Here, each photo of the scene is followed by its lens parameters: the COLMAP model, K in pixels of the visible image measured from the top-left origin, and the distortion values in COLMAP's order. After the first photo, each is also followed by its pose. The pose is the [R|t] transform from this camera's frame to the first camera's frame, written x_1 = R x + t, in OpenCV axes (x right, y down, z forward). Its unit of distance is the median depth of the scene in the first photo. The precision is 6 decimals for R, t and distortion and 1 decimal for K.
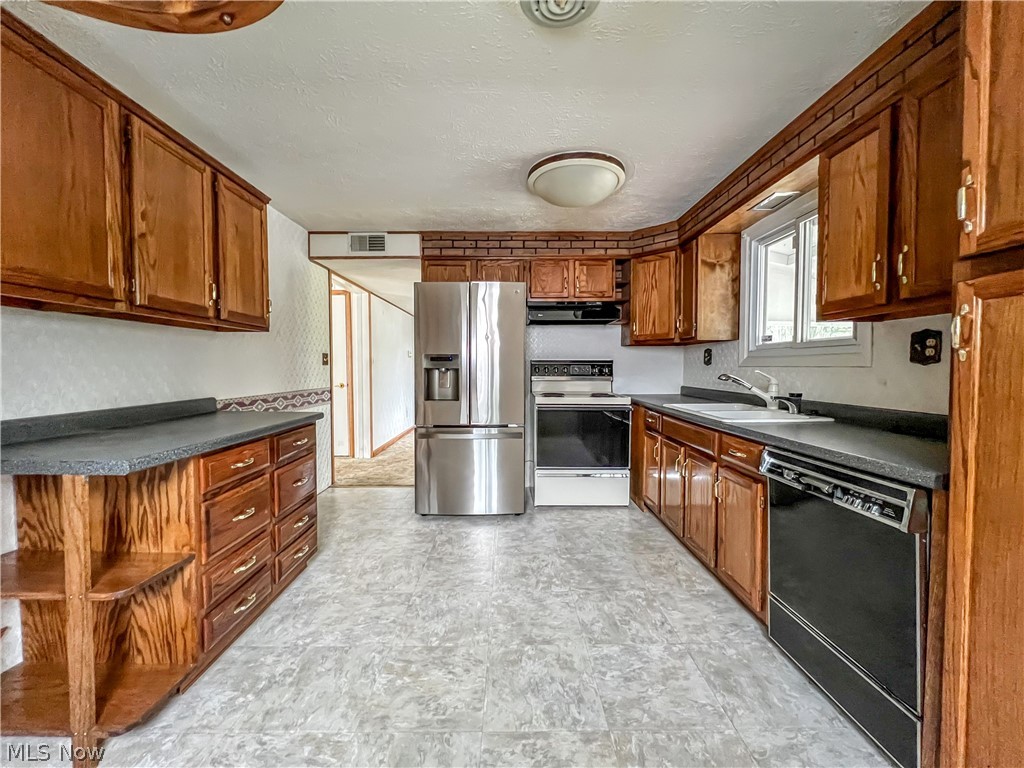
lens RADIAL K [[421.1, 0, 518.6], [0, 421.1, 381.6], [0, 0, 1]] dist [0.007507, -0.000900]
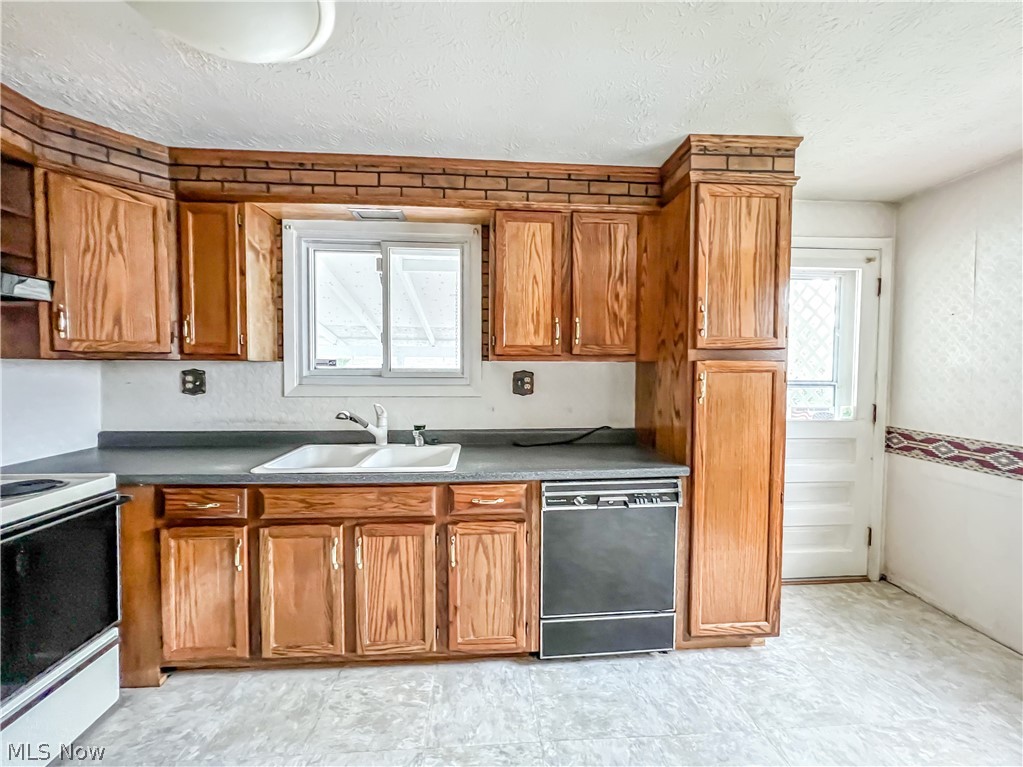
lens RADIAL K [[414.3, 0, 514.7], [0, 414.3, 381.1], [0, 0, 1]] dist [-0.001829, 0.000730]
pose [[-0.049187, -0.031905, 0.998280, -0.342162], [0.029612, 0.999004, 0.033387, -0.108037], [-0.998350, 0.031204, -0.048194, 0.882001]]
